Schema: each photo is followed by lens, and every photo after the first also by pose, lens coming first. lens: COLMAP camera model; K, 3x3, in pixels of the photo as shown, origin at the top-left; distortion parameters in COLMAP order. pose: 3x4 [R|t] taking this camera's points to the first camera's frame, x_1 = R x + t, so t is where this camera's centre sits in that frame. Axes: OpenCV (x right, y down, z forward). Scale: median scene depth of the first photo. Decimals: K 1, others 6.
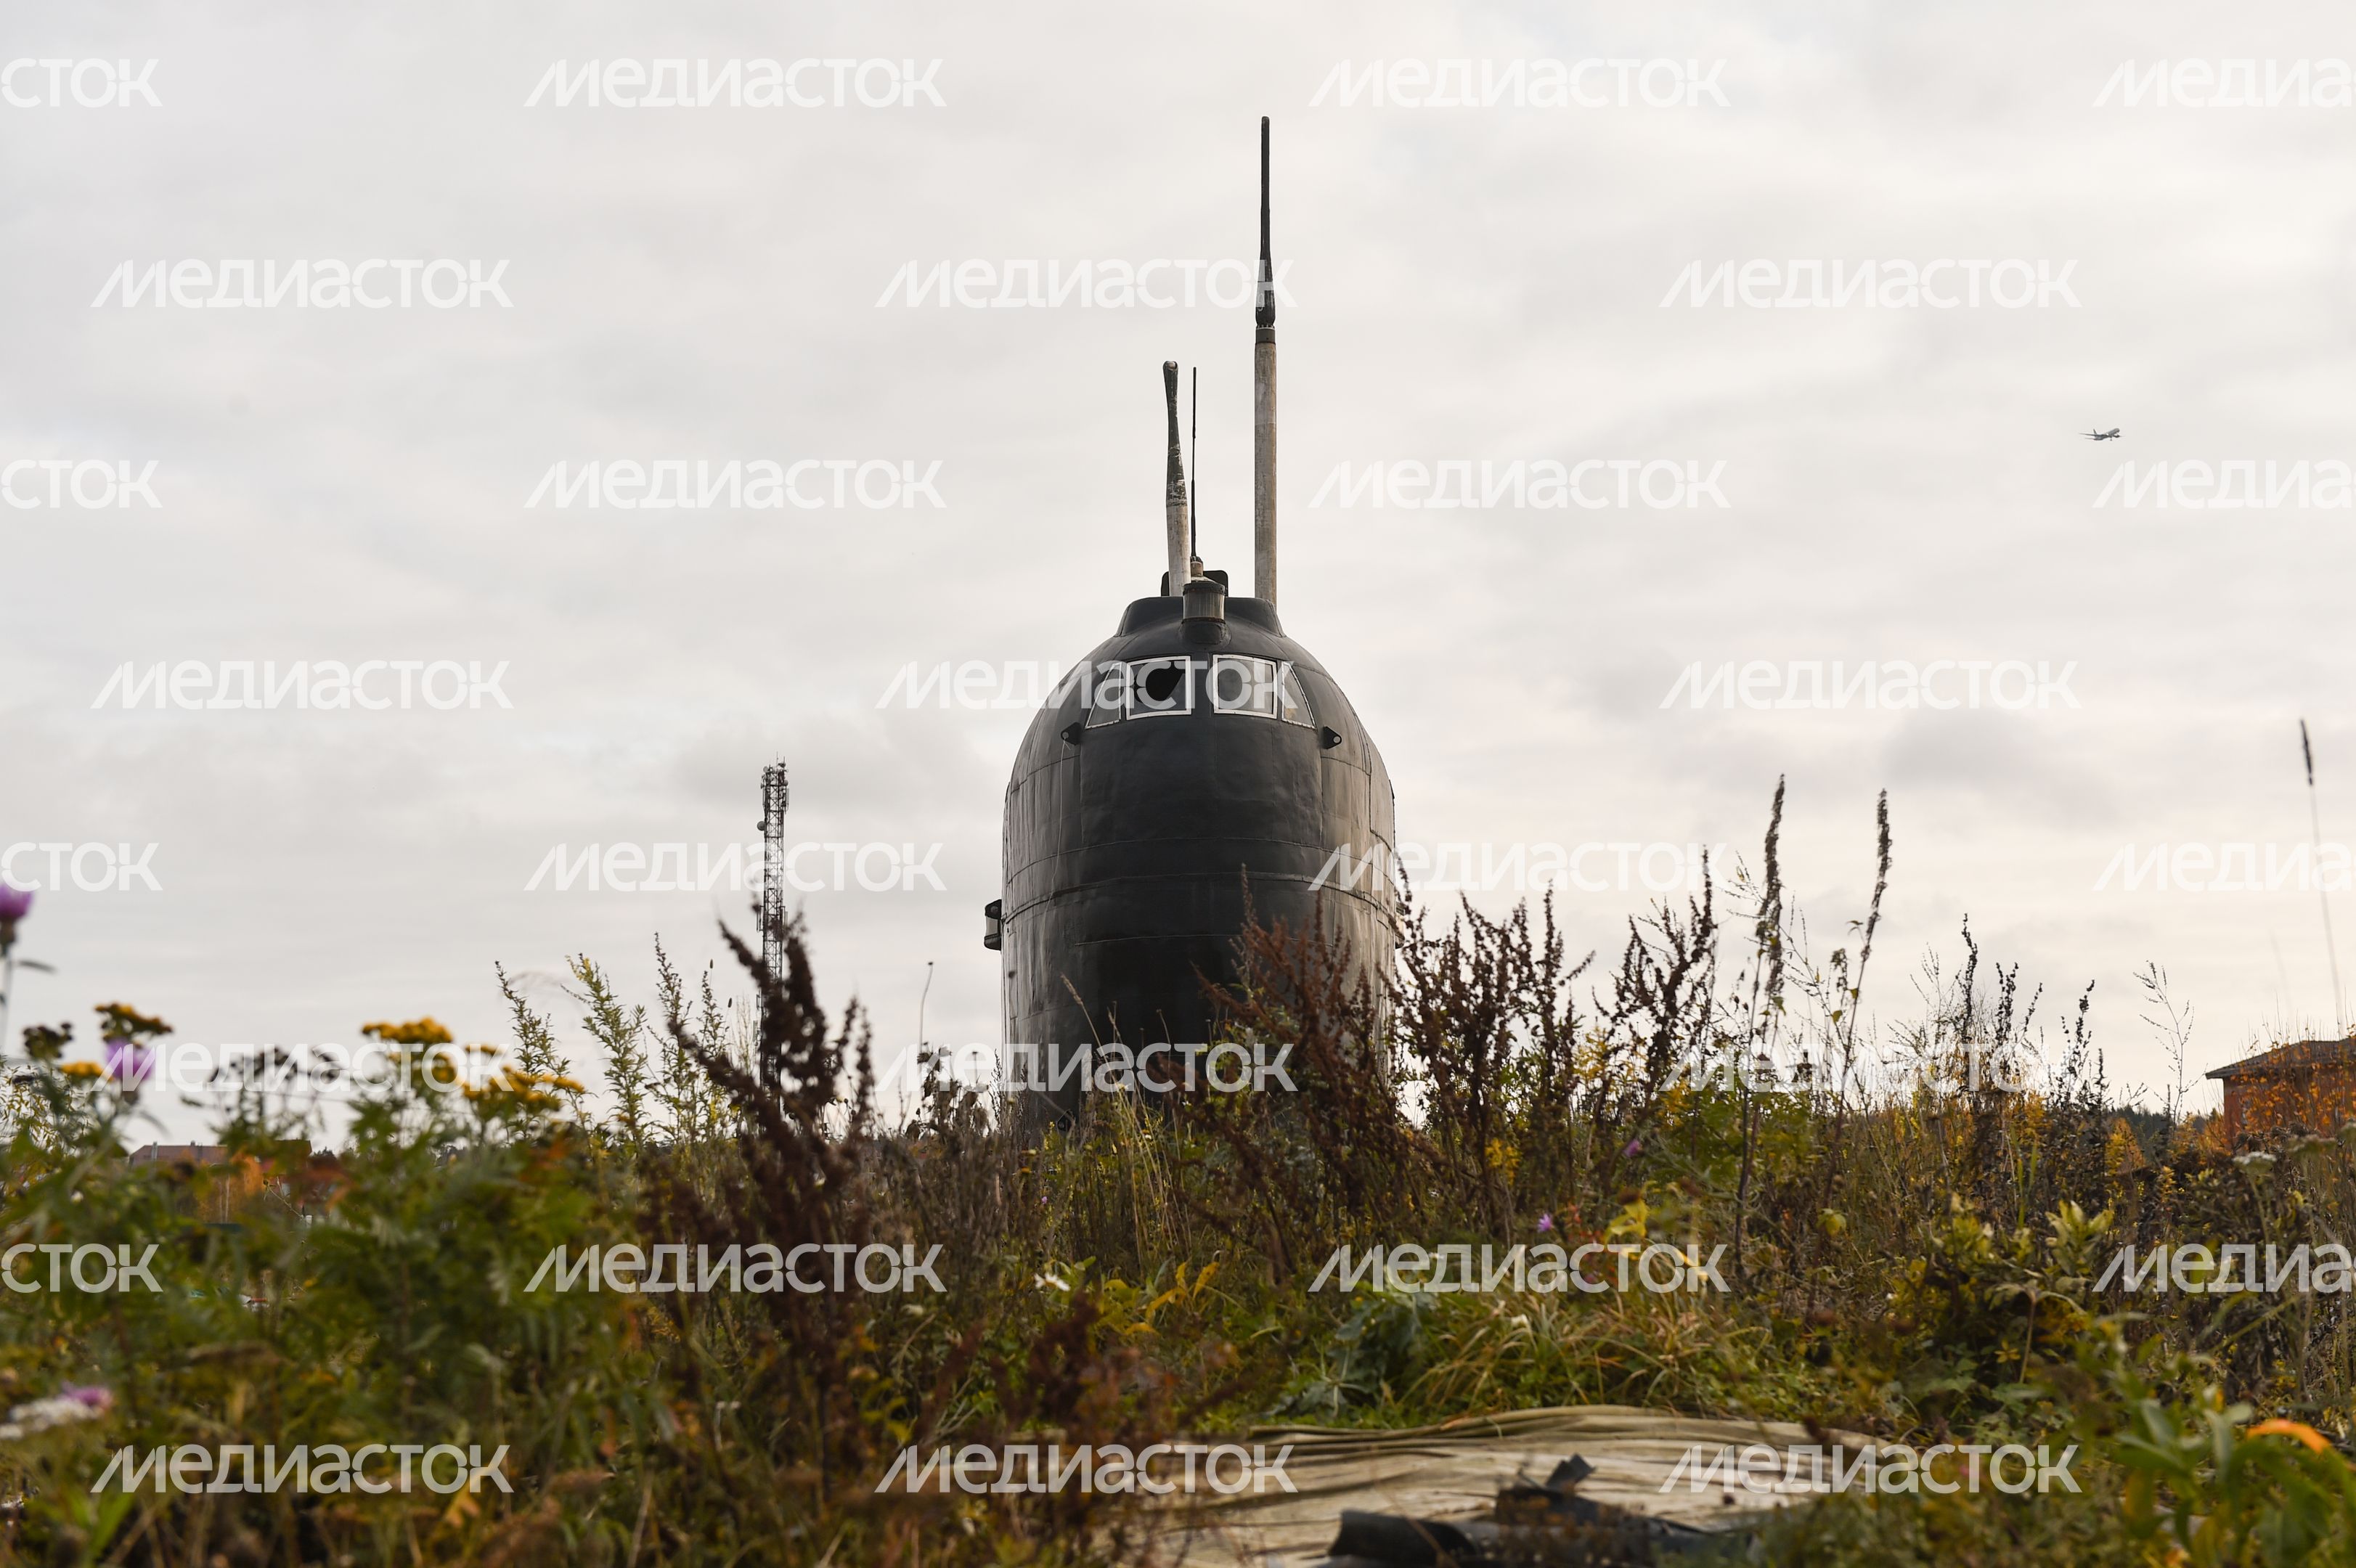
lens RADIAL K [[3767.7, 0, 1178.0], [0, 3767.7, 784.0], [0, 0, 1]] dist [0.249558, 0.012962]
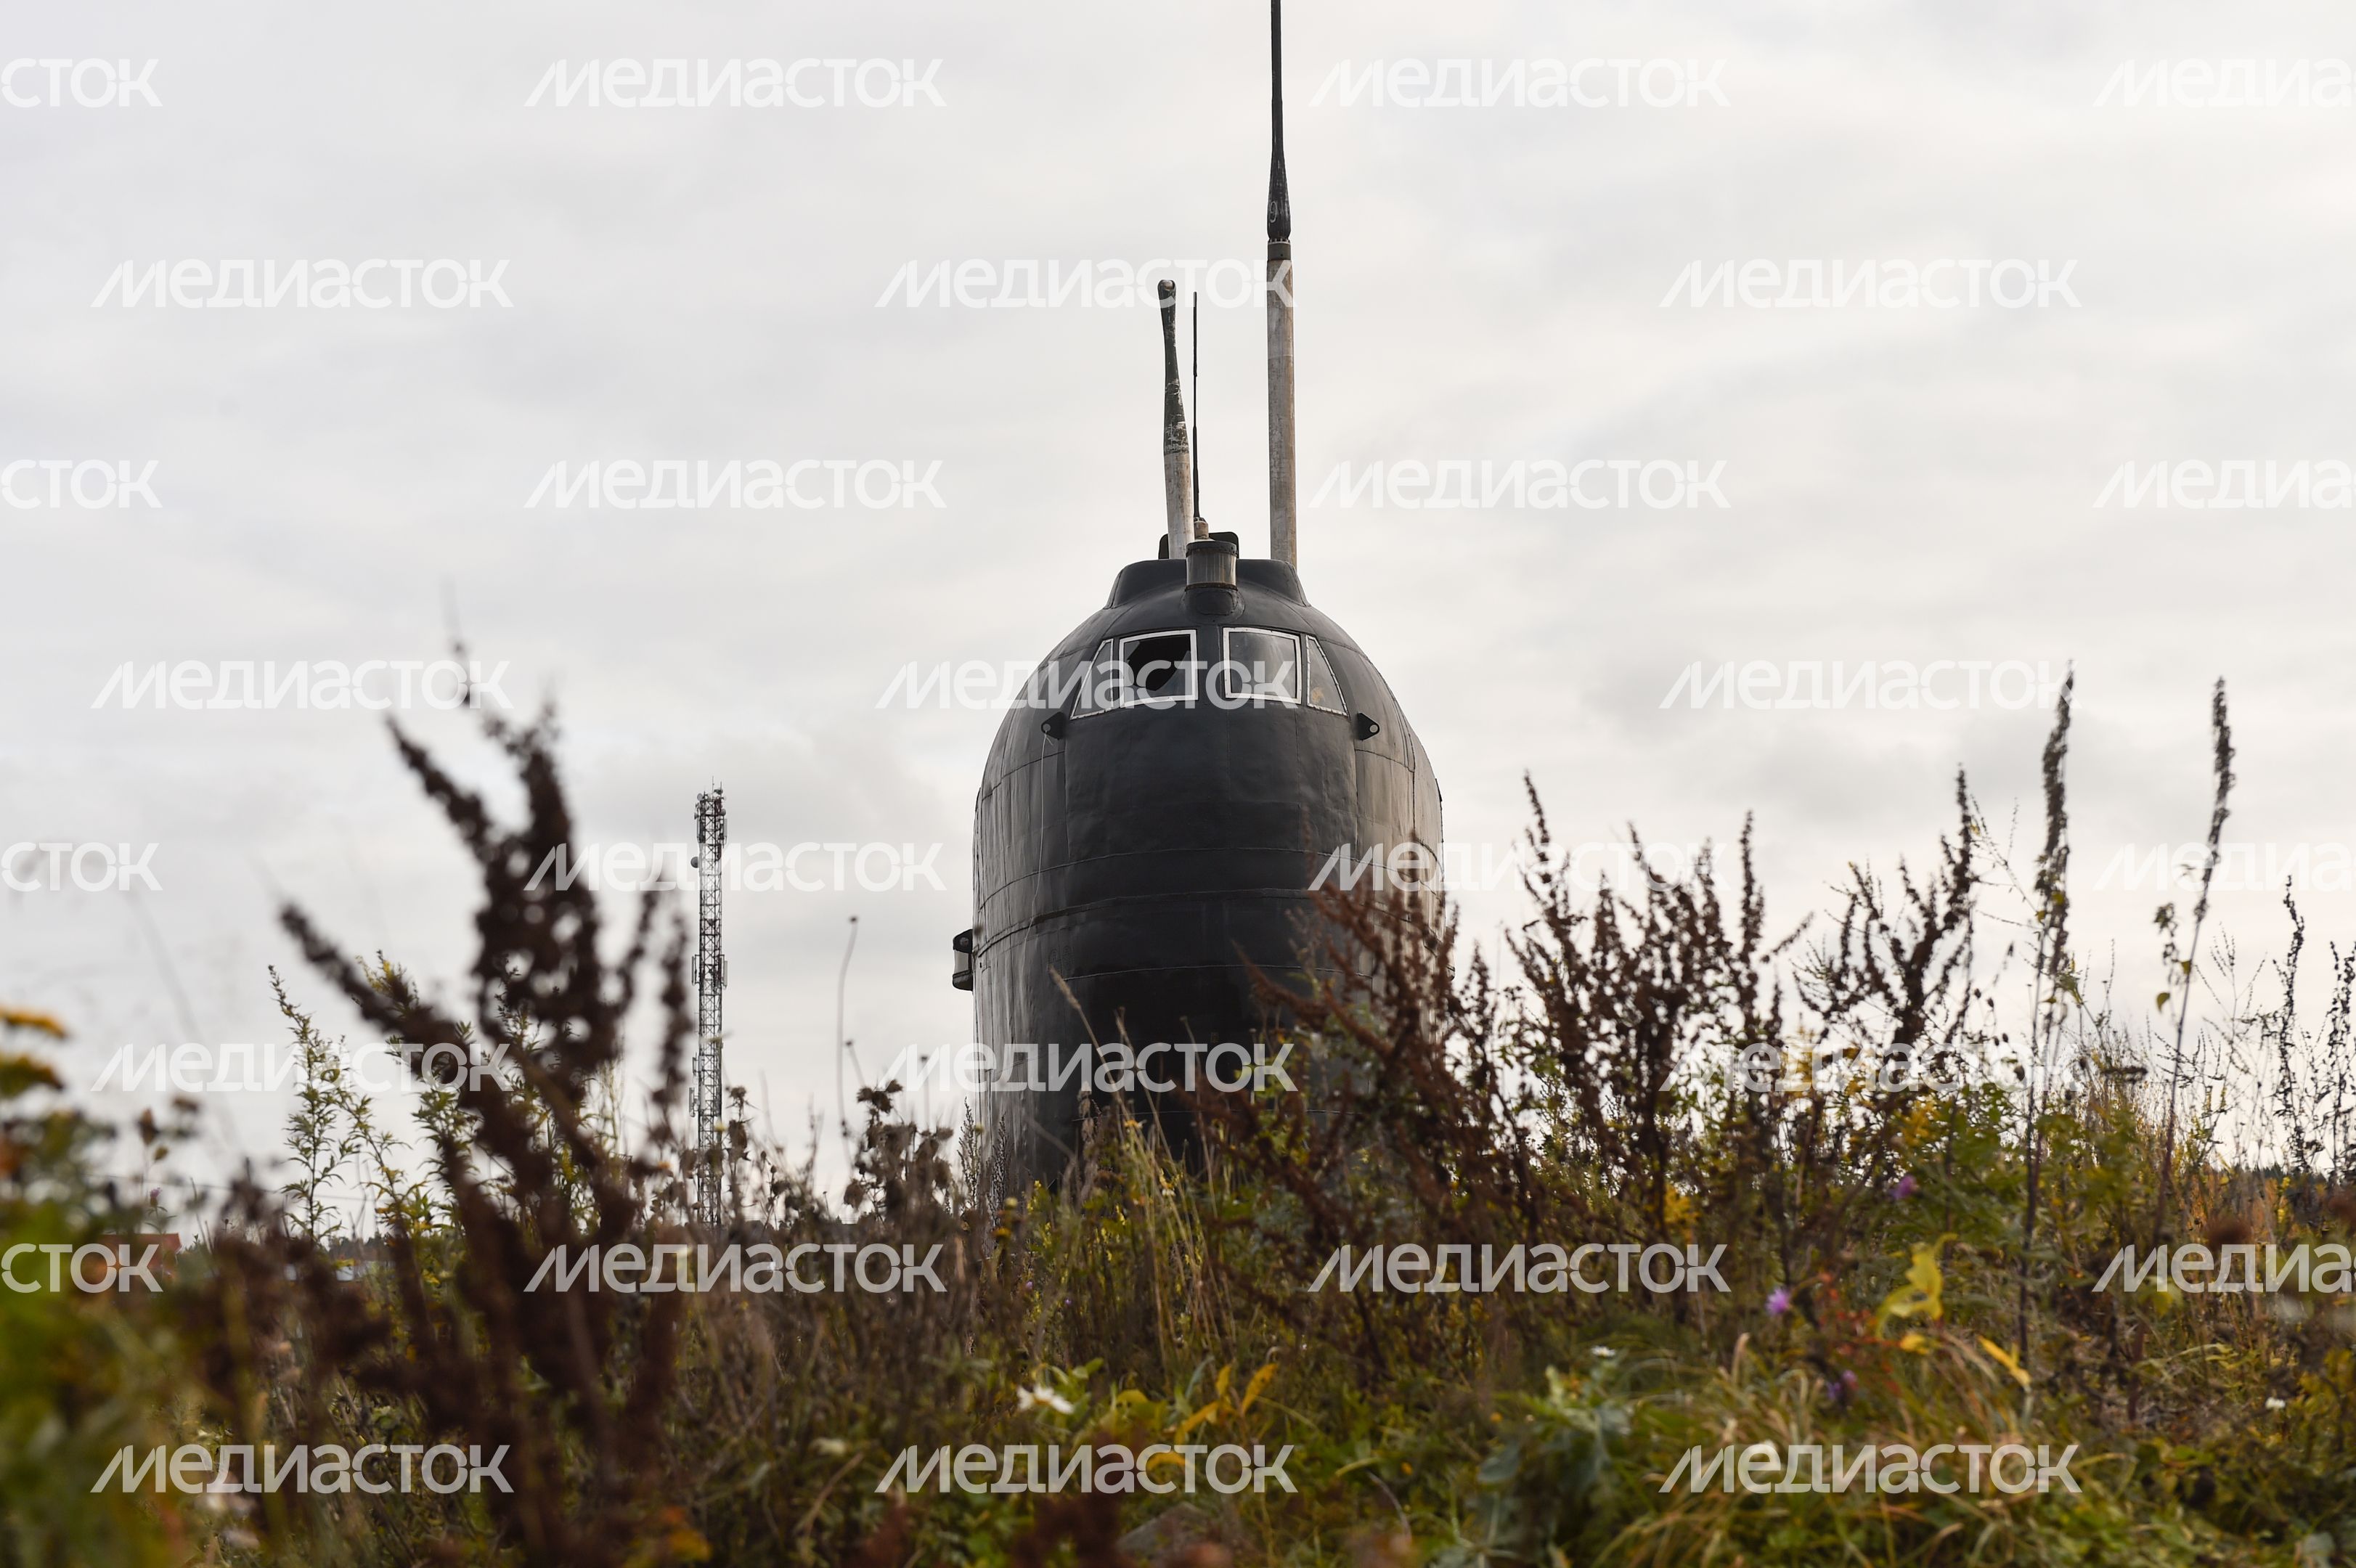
lens RADIAL K [[4287.3, 0, 1178.0], [0, 4287.3, 784.0], [0, 0, 1]] dist [0.207600, -0.152845]
pose [[0.999911, -0.013312, 0.001014, -0.007310], [0.013319, 0.999884, -0.007327, 0.024050], [-0.000916, 0.007340, 0.999973, 0.198102]]
